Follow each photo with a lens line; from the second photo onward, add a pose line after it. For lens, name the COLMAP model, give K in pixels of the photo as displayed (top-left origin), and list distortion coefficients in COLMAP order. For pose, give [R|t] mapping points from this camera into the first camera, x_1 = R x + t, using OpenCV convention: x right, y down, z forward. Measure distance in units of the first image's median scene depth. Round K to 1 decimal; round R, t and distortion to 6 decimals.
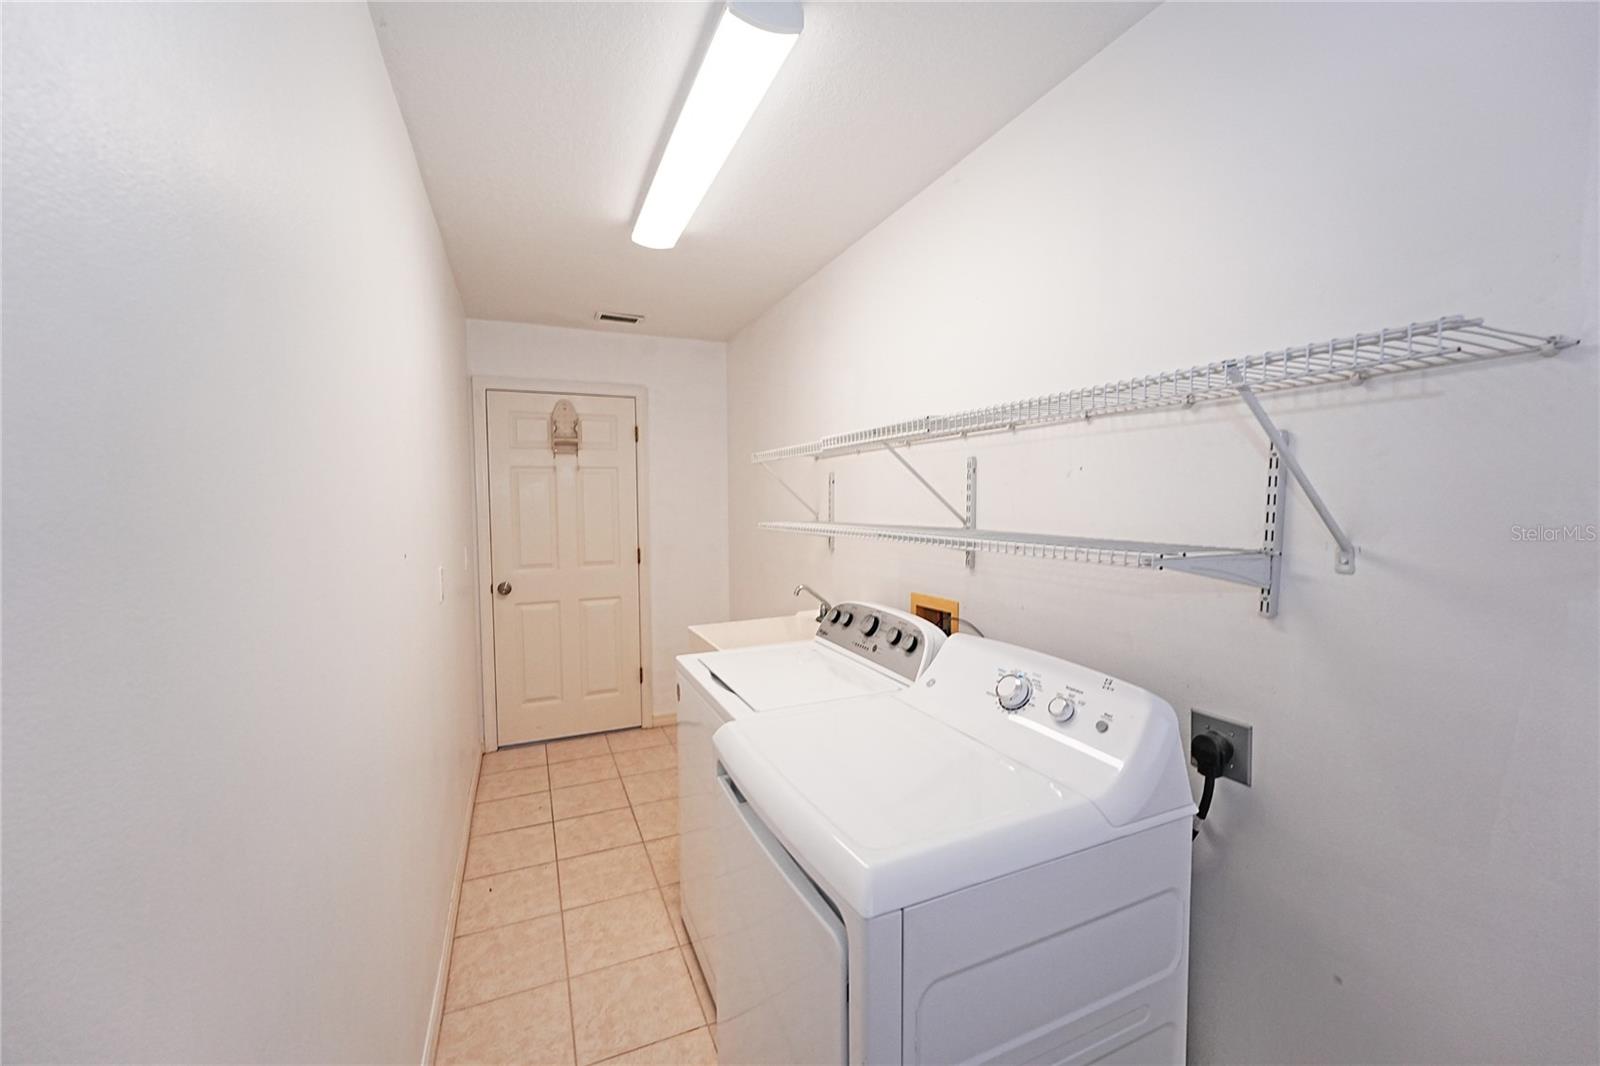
lens RADIAL K [[638.9, 0, 808.3], [0, 638.9, 534.0], [0, 0, 1]] dist [-0.000258, -0.000743]
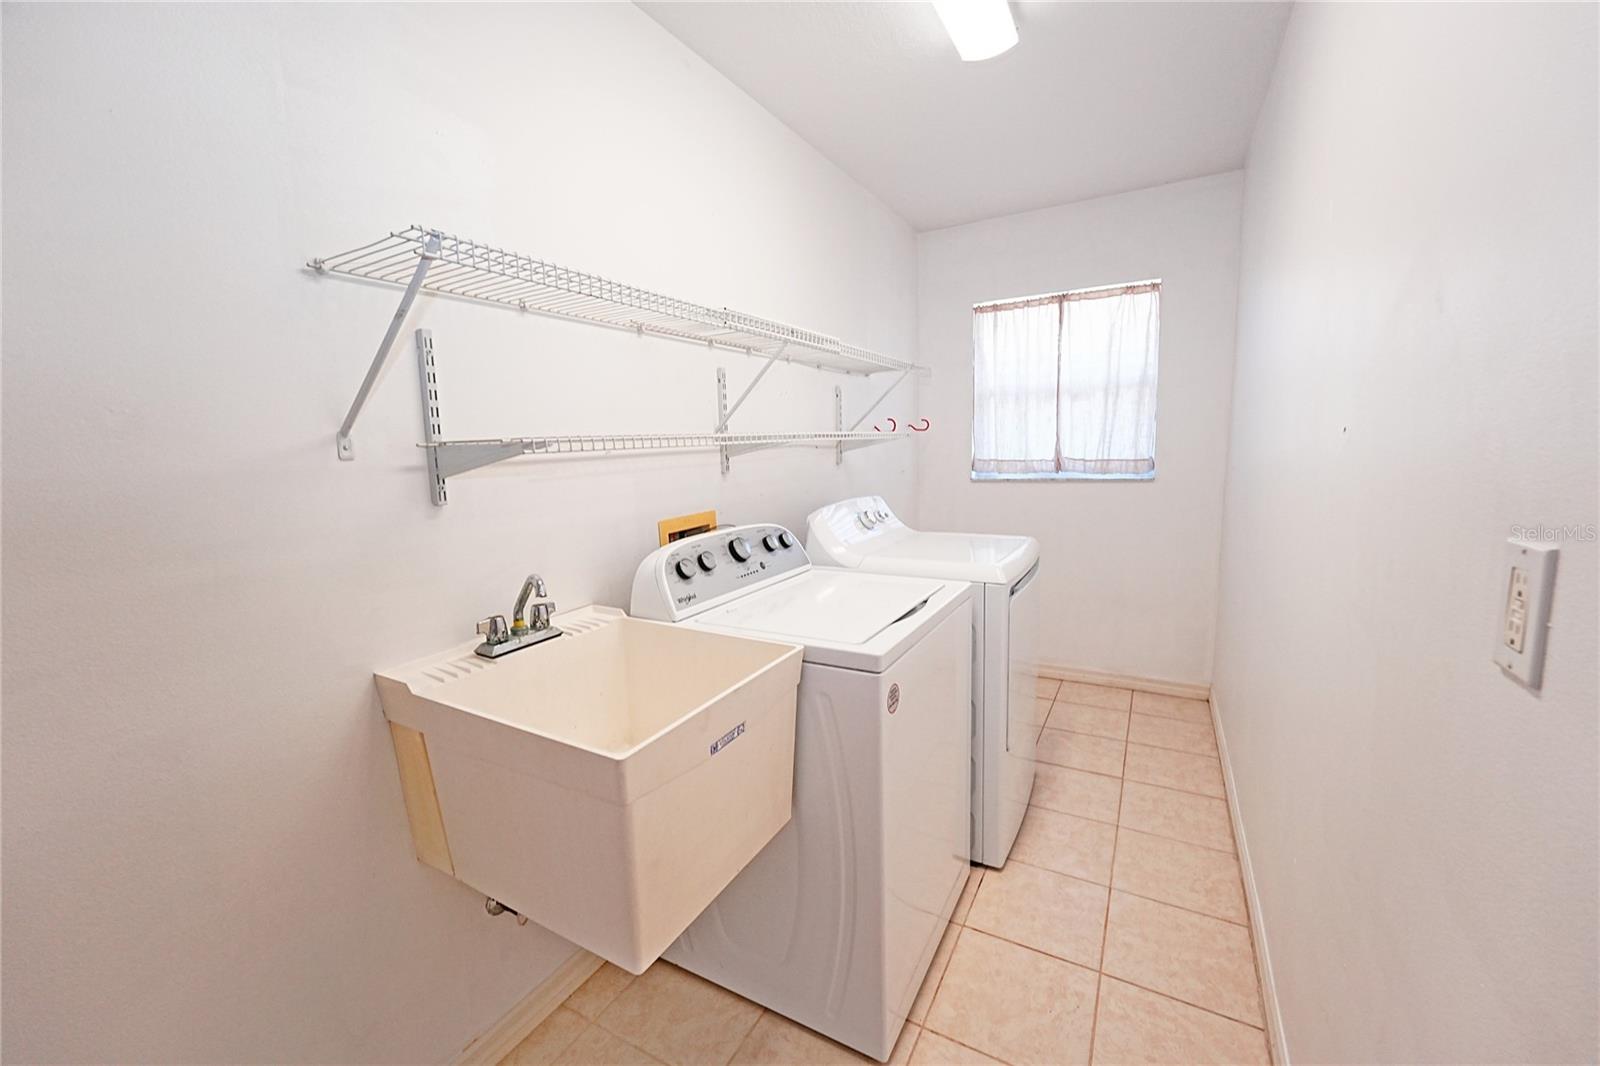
lens RADIAL K [[638.9, 0, 800.6], [0, 638.9, 534.1], [0, 0, 1]] dist [-0.000258, -0.000743]
pose [[-0.594758, -0.083246, 0.799583, -0.698079], [0.089519, 0.981580, 0.168782, -0.016841], [-0.798905, 0.171962, -0.576350, 1.554534]]
